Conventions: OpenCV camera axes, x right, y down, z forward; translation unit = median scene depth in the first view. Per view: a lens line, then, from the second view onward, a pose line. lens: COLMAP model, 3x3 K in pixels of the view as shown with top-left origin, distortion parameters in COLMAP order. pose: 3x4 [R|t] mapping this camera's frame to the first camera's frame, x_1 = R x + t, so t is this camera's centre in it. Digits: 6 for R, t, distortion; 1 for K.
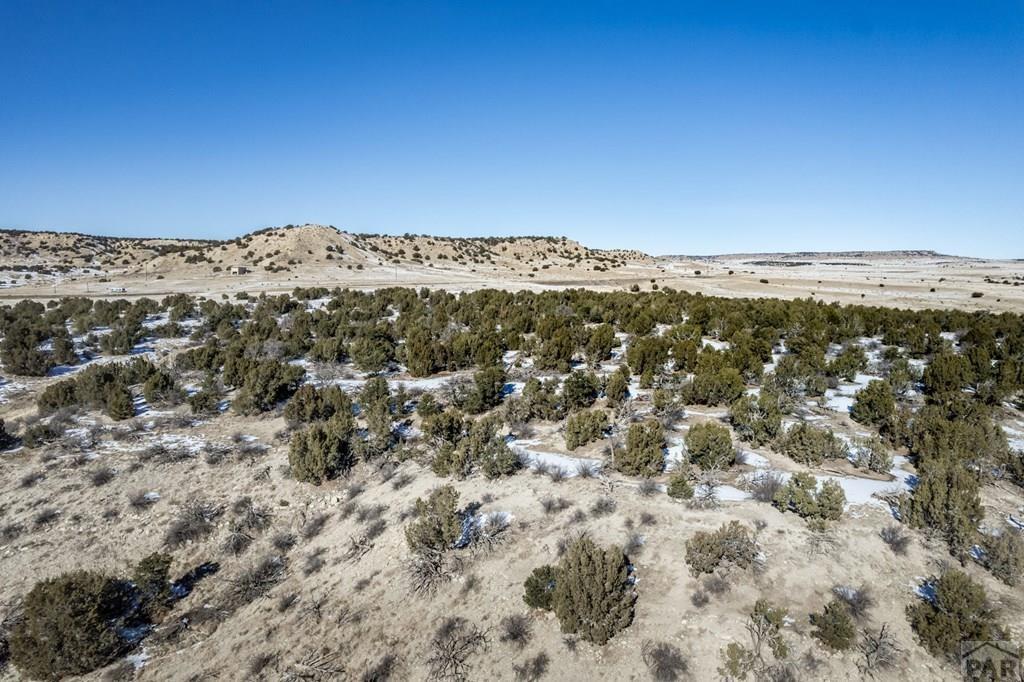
lens RADIAL K [[659.1, 0, 510.2], [0, 659.1, 340.9], [0, 0, 1]] dist [-0.072200, 0.069631]
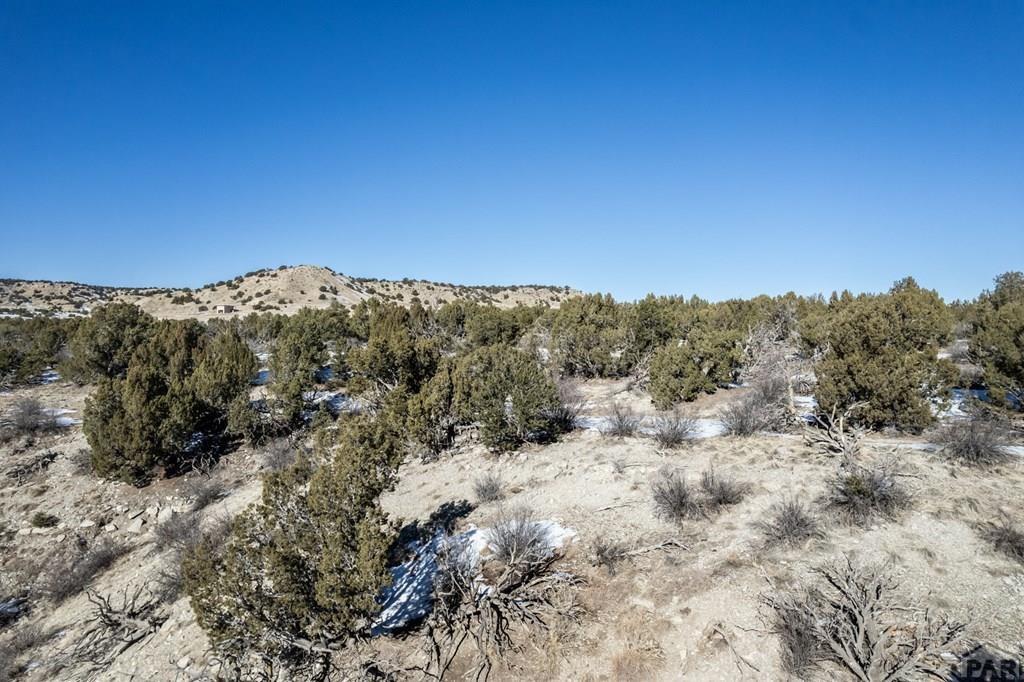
lens RADIAL K [[660.2, 0, 512.0], [0, 660.2, 341.0], [0, 0, 1]] dist [-0.078581, 0.075716]
pose [[0.999999, 0.001046, 0.000996, -0.002216], [-0.000956, 0.996230, -0.086748, 0.018300], [-0.001083, 0.086747, 0.996230, 0.060489]]
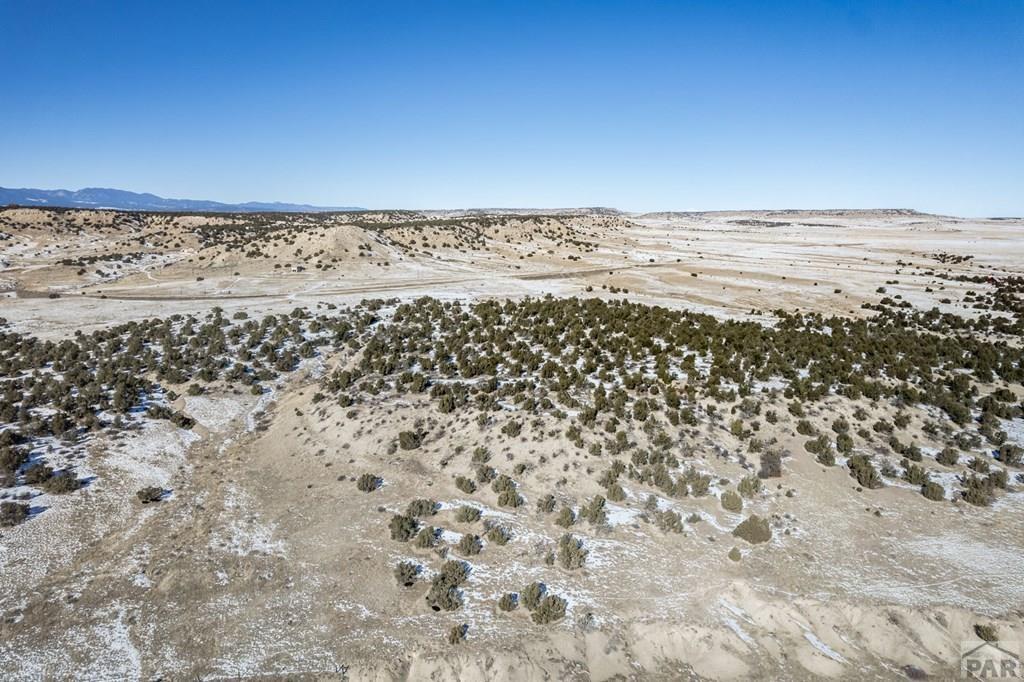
lens RADIAL K [[654.7, 0, 510.0], [0, 654.7, 341.4], [0, 0, 1]] dist [-0.074905, 0.072739]
pose [[0.999935, -0.000714, 0.011405, 0.002492], [-0.000131, 0.997264, 0.073920, -0.054777], [-0.011426, -0.073917, 0.997199, -0.315914]]
